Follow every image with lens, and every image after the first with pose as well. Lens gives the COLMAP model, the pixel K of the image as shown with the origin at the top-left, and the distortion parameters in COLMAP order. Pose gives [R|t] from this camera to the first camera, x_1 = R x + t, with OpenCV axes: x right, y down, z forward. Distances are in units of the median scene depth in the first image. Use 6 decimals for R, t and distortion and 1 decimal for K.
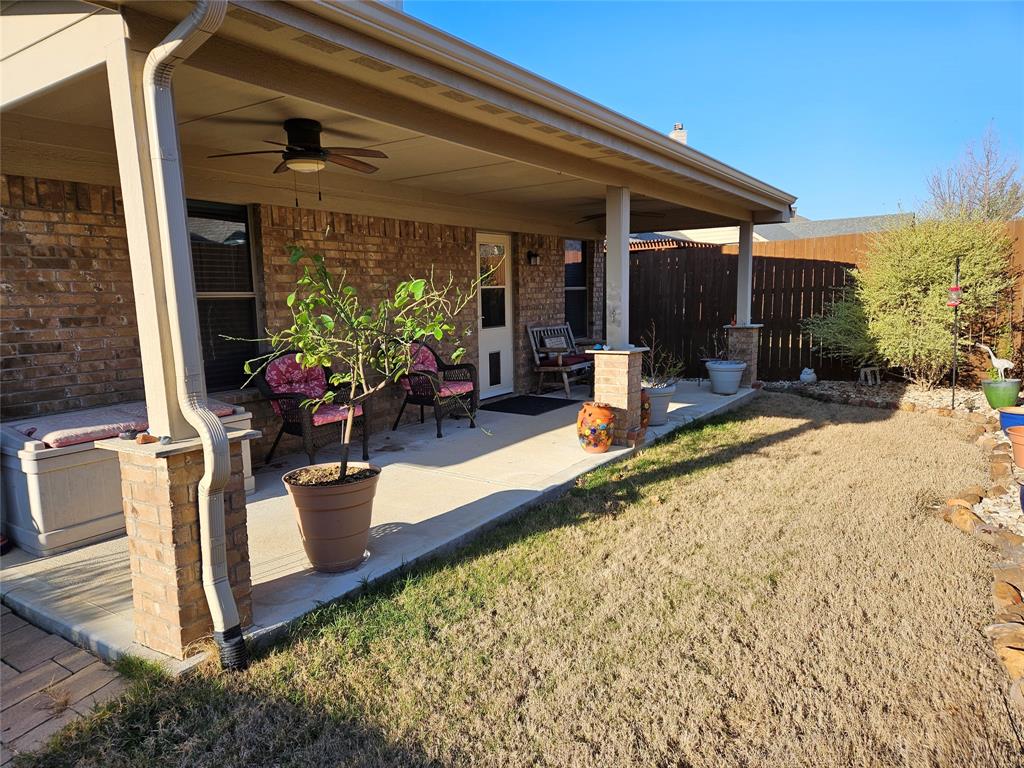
lens RADIAL K [[669.4, 0, 515.4], [0, 669.4, 369.3], [0, 0, 1]] dist [0.085669, -0.075469]
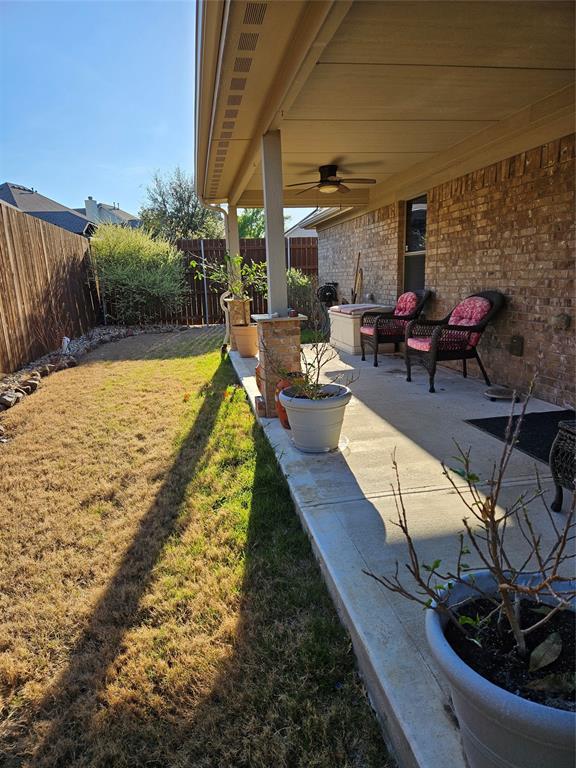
lens RADIAL K [[502.0, 0, 288.0], [0, 502.0, 384.0], [0, 0, 1]] dist [0.085669, -0.075469]
pose [[-0.703176, 0.196118, -0.683434, 0.822250], [-0.026910, 0.953178, 0.301211, -0.193090], [0.710507, 0.230195, -0.664974, 1.911386]]
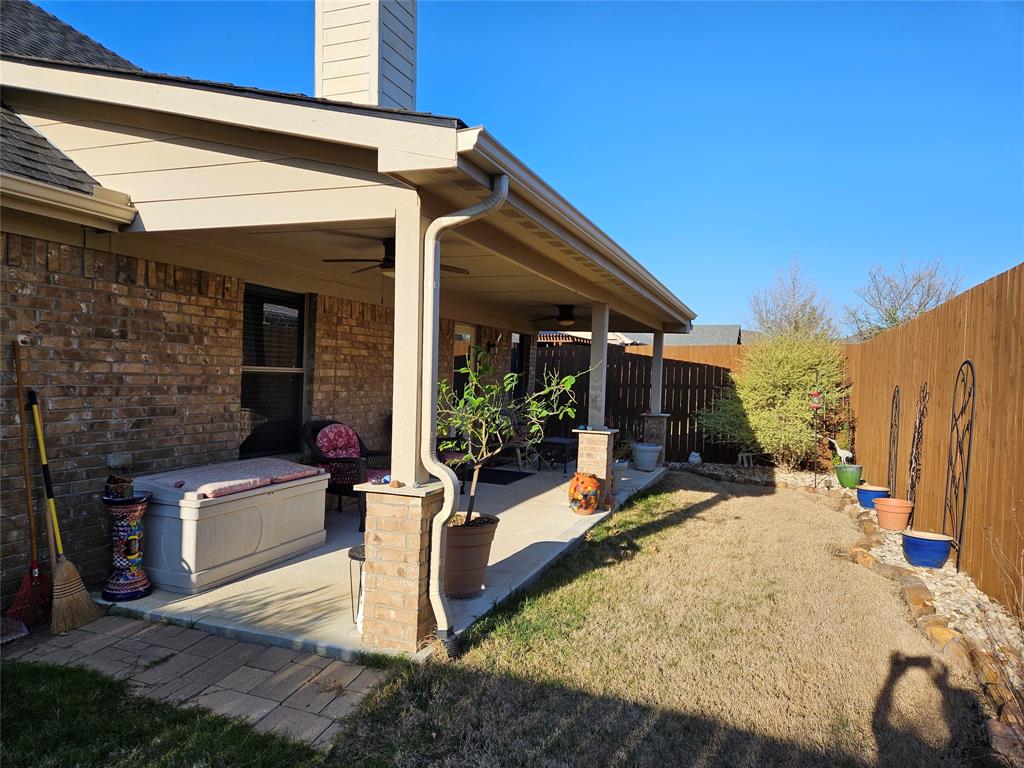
lens RADIAL K [[669.4, 0, 515.4], [0, 669.4, 369.3], [0, 0, 1]] dist [0.085669, -0.075469]
pose [[0.971902, 0.058040, 0.228120, -0.356712], [-0.030762, 0.992131, -0.121368, 0.017450], [-0.233369, 0.110940, 0.966039, -0.217427]]
